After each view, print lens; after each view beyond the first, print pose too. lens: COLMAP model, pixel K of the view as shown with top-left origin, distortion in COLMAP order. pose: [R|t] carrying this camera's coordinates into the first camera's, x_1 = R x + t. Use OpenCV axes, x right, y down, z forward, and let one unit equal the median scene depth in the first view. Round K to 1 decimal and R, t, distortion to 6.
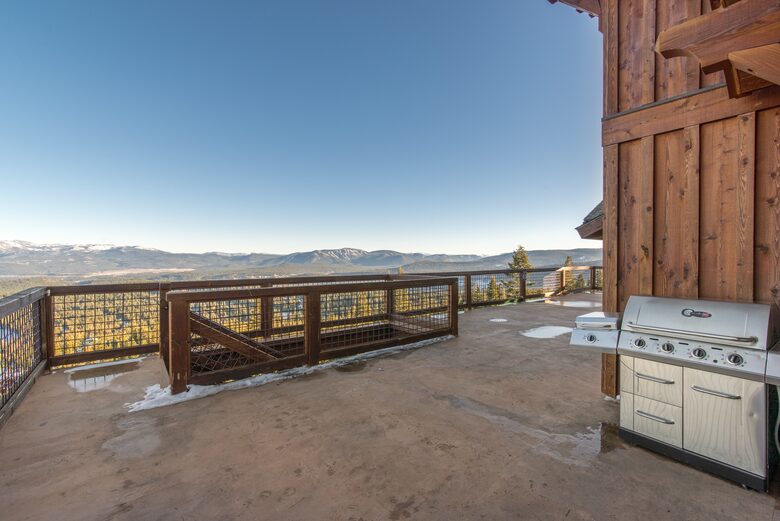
lens RADIAL K [[335.9, 0, 386.1], [0, 335.9, 258.3], [0, 0, 1]] dist [0.000809, -0.000017]
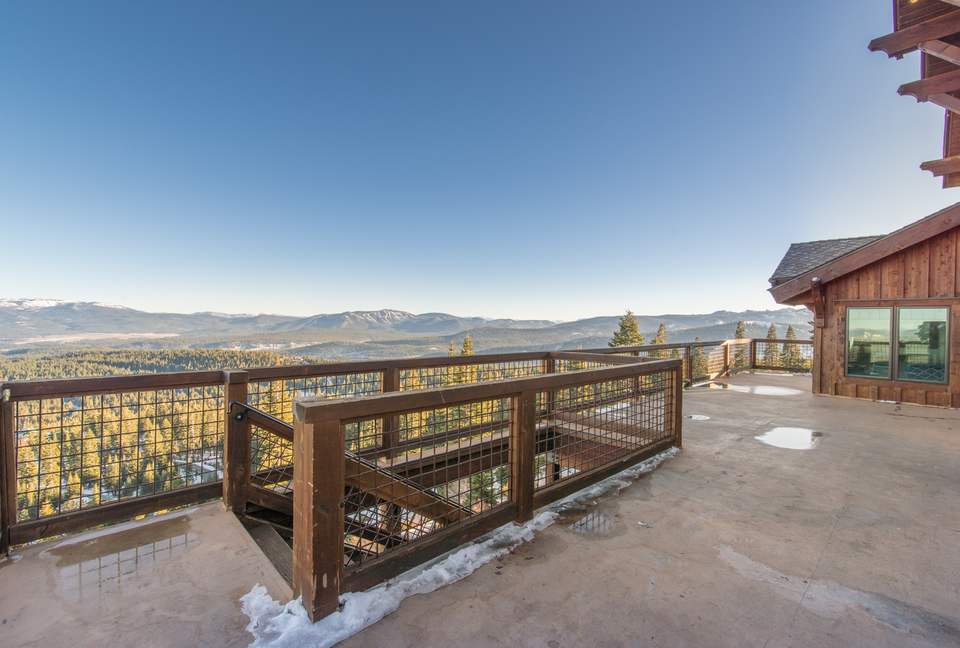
lens RADIAL K [[419.6, 0, 480.1], [0, 419.6, 323.6], [0, 0, 1]] dist [0.001750, -0.000515]
pose [[0.994605, 0.012677, 0.102960, -0.130241], [-0.012713, 0.999919, -0.000313, -0.003392], [-0.102956, -0.000998, 0.994685, 0.109499]]
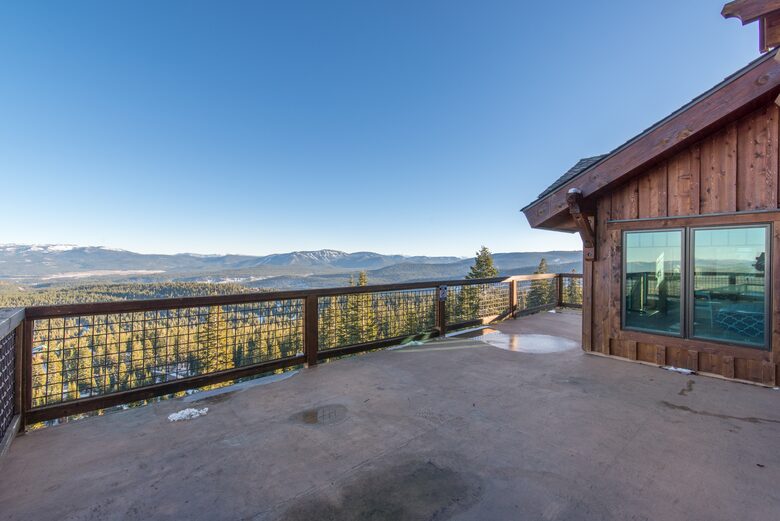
lens RADIAL K [[335.9, 0, 391.2], [0, 335.9, 258.5], [0, 0, 1]] dist [0.000809, -0.000017]
pose [[0.997558, 0.003008, 0.069774, 0.243620], [-0.002676, 0.999985, -0.004859, -0.003633], [-0.069788, 0.004661, 0.997551, 0.364177]]
